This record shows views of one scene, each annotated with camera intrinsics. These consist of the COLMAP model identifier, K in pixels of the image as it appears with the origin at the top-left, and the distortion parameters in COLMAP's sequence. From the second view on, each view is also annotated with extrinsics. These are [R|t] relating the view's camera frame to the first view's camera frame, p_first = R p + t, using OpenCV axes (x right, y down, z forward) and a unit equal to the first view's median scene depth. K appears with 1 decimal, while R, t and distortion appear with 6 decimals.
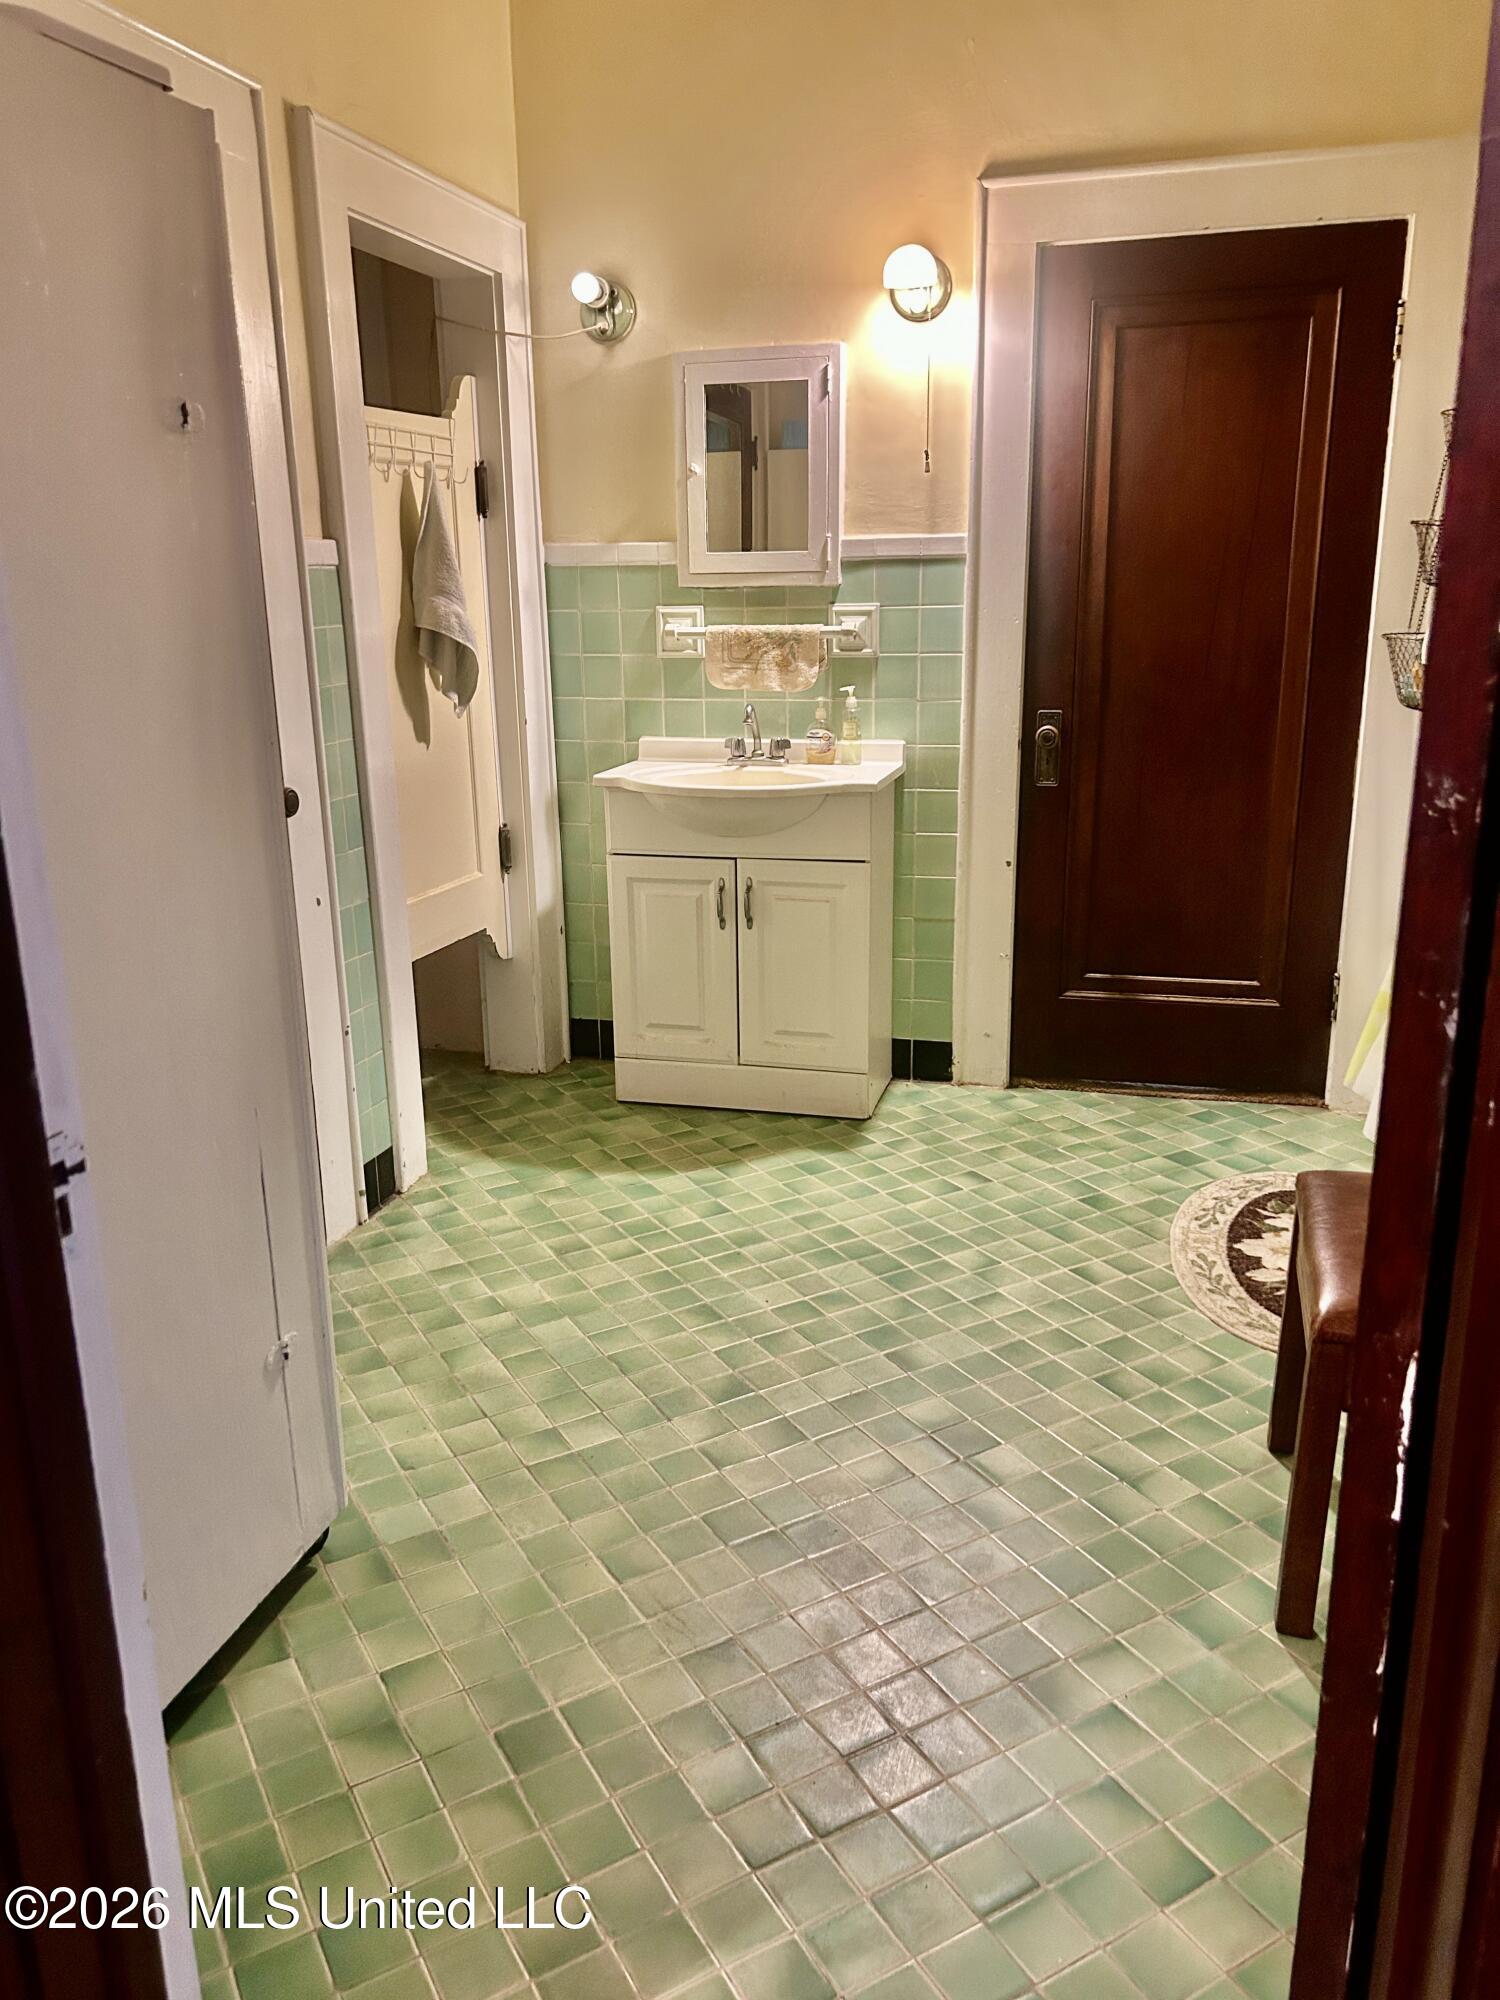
lens RADIAL K [[1514.0, 0, 763.3], [0, 1514.0, 991.7], [0, 0, 1]] dist [0.059910, -0.068945]
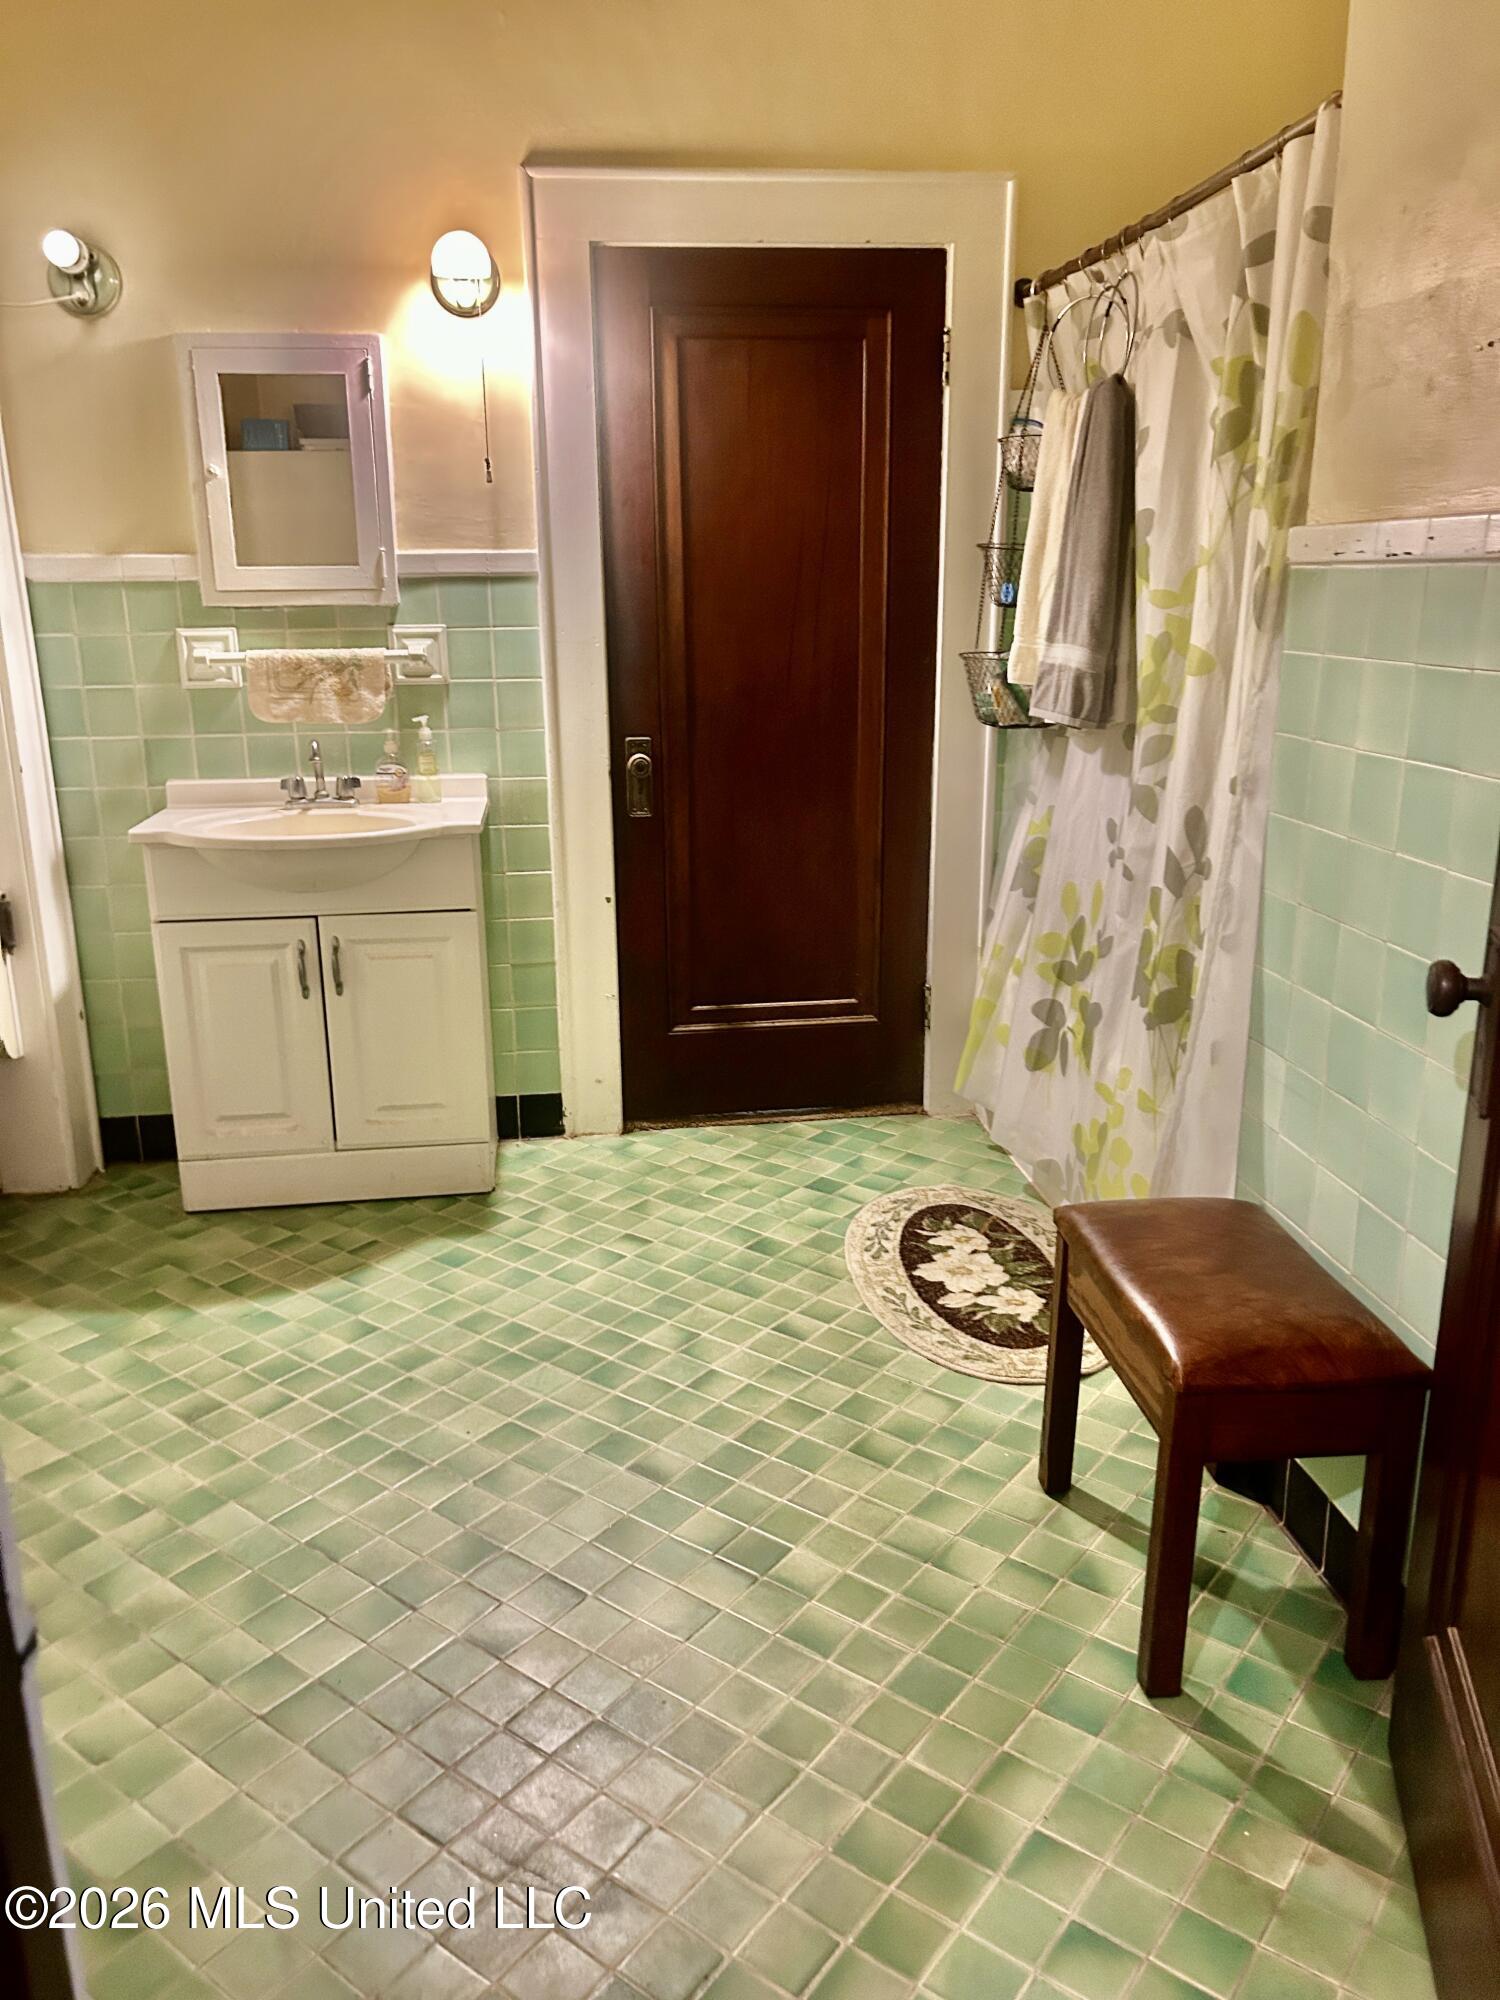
lens RADIAL K [[1514.0, 0, 749.9], [0, 1514.0, 995.3], [0, 0, 1]] dist [0.059910, -0.068945]
pose [[0.927662, -0.097315, 0.360517, -0.107280], [0.097801, 0.995062, 0.016943, -0.034072], [-0.360386, 0.019541, 0.932599, 0.094519]]
